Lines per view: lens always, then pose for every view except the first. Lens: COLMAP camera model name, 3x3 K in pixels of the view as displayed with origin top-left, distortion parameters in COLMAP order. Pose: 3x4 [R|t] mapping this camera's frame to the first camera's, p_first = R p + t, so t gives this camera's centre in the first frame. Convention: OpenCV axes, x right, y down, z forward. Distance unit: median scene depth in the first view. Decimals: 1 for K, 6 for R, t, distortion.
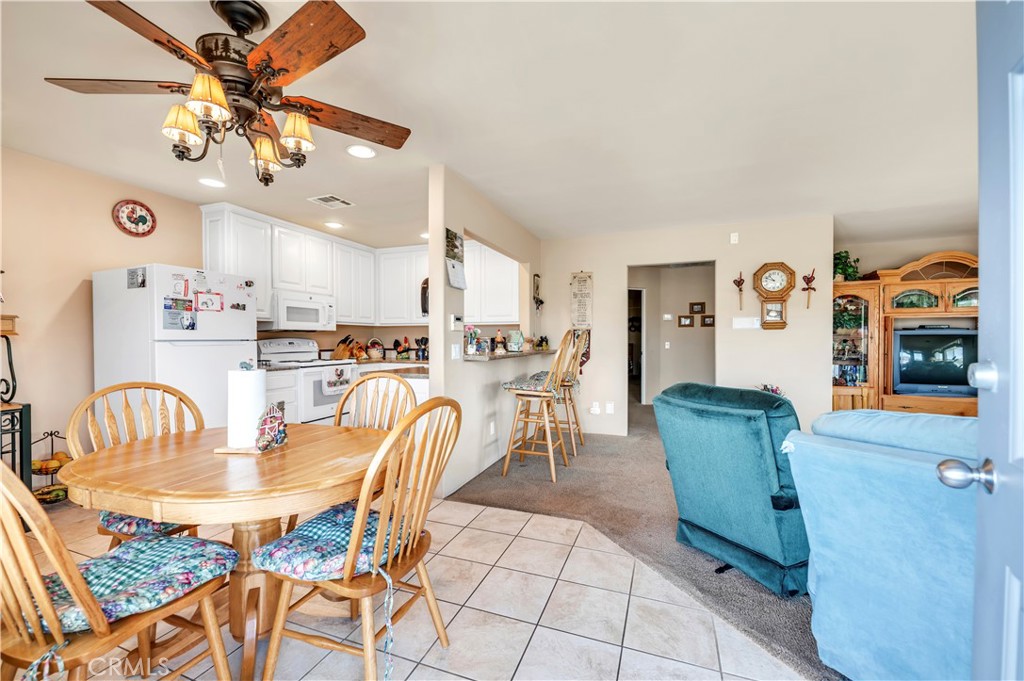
lens RADIAL K [[409.9, 0, 512.8], [0, 409.9, 342.2], [0, 0, 1]] dist [0.000978, -0.001096]
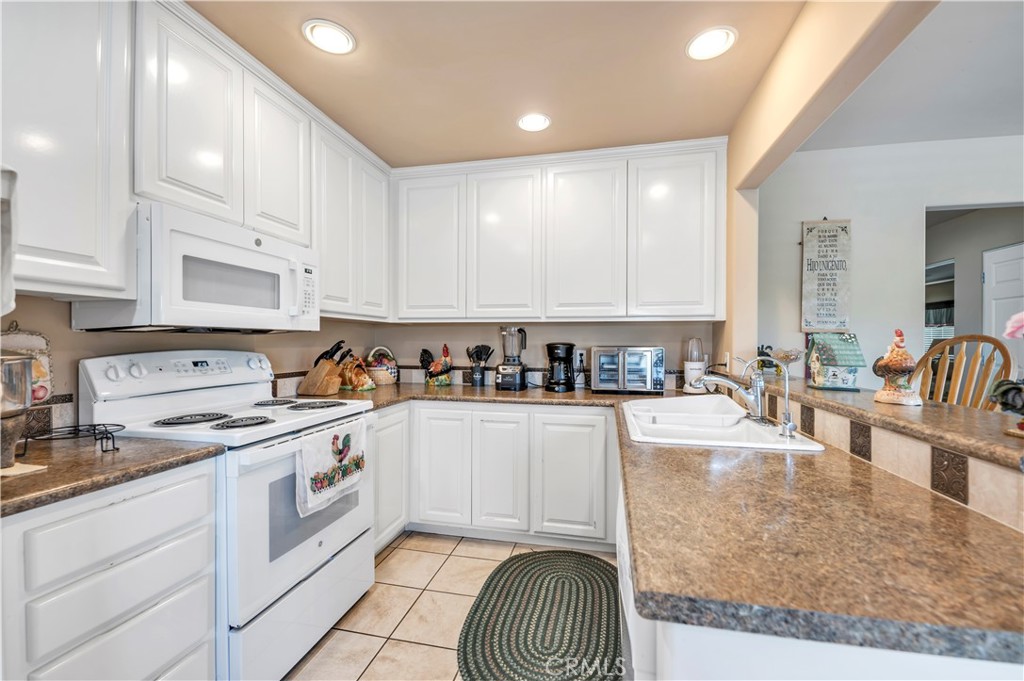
lens RADIAL K [[409.9, 0, 512.7], [0, 409.9, 344.3], [0, 0, 1]] dist [0.000978, -0.001096]
pose [[0.990754, 0.003734, 0.135623, -0.279012], [-0.003583, 0.999993, -0.001354, -0.014007], [-0.135627, 0.000855, 0.990760, 0.533273]]
